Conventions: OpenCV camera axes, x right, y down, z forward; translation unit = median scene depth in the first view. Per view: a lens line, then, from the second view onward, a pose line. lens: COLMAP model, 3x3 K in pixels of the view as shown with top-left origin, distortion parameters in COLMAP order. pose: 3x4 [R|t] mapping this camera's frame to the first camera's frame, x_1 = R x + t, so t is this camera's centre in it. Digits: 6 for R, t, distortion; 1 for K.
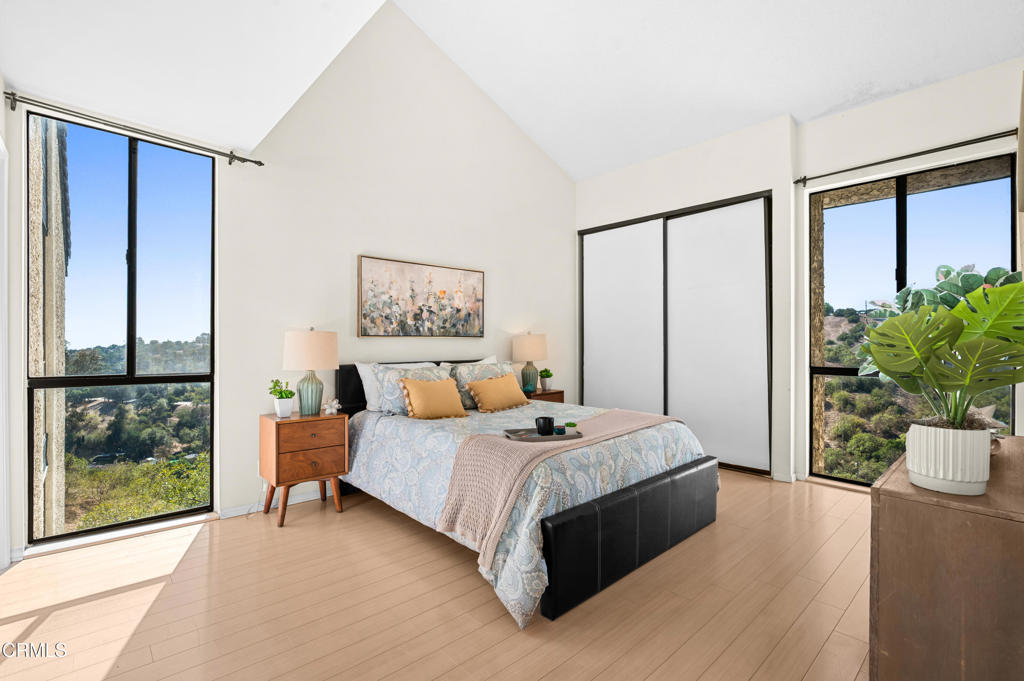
lens RADIAL K [[471.0, 0, 514.6], [0, 471.0, 322.5], [0, 0, 1]] dist [0.037122, 0.000155]
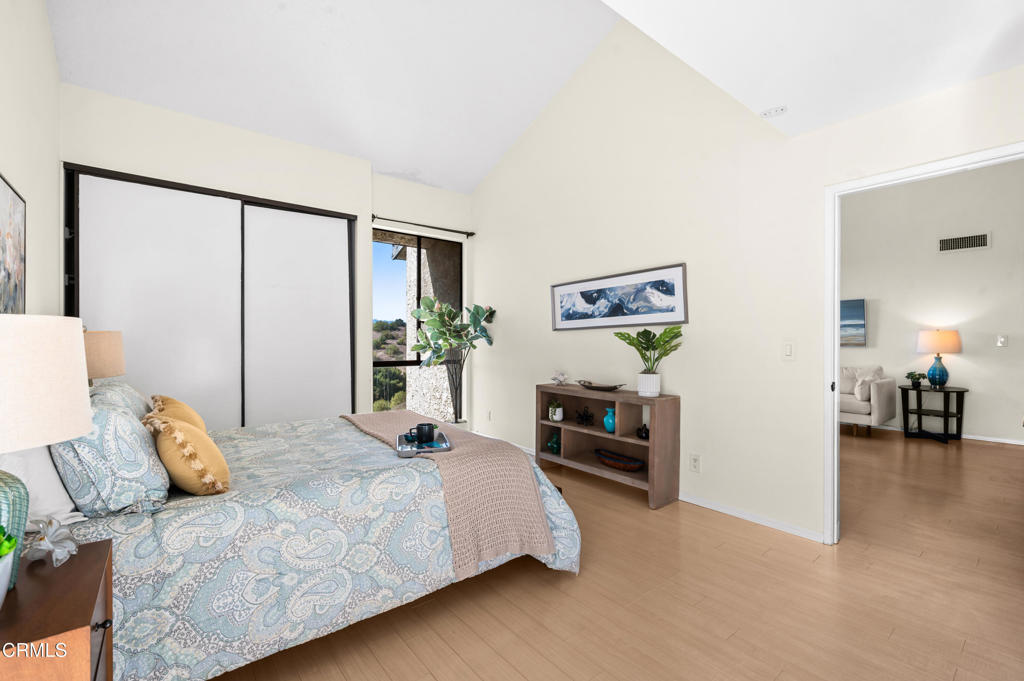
lens RADIAL K [[437.0, 0, 512.0], [0, 437.0, 340.5], [0, 0, 1]] dist [0.000849, 0.000015]
pose [[0.080619, 0.002176, 0.996743, -0.555720], [-0.036031, 0.999350, 0.000732, 0.020851], [-0.996094, -0.035973, 0.080645, 0.544416]]
